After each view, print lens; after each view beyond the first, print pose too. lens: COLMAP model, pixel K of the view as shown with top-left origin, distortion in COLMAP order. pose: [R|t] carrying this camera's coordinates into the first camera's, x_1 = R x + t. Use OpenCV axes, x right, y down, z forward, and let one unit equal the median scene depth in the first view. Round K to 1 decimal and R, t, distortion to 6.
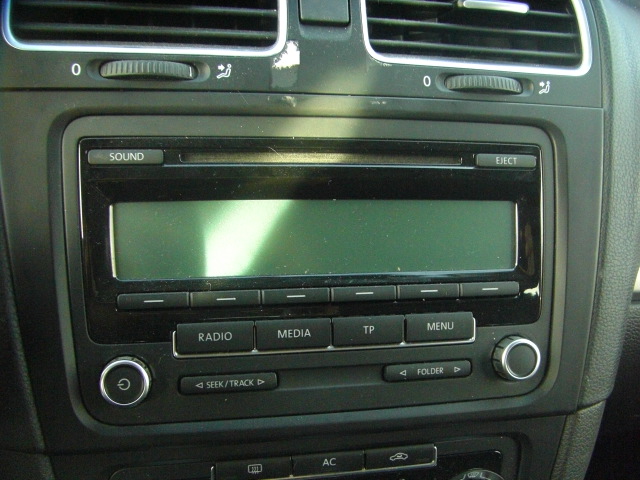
lens RADIAL K [[717.3, 0, 337.1], [0, 717.3, 244.4], [0, 0, 1]] dist [-0.187590, 0.000000]
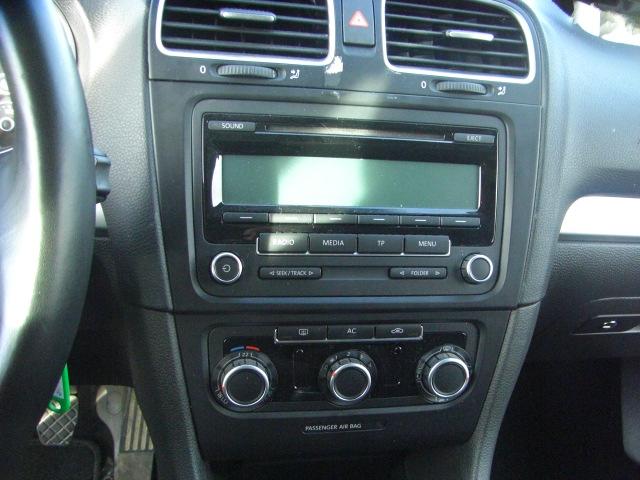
lens RADIAL K [[717.3, 0, 316.1], [0, 717.3, 240.4], [0, 0, 1]] dist [-0.187590, 0.000000]
pose [[0.999048, 0.035538, -0.025289, -0.056389], [-0.035232, 0.999302, 0.012445, 0.097703], [0.025714, -0.011542, 0.999603, -0.552627]]
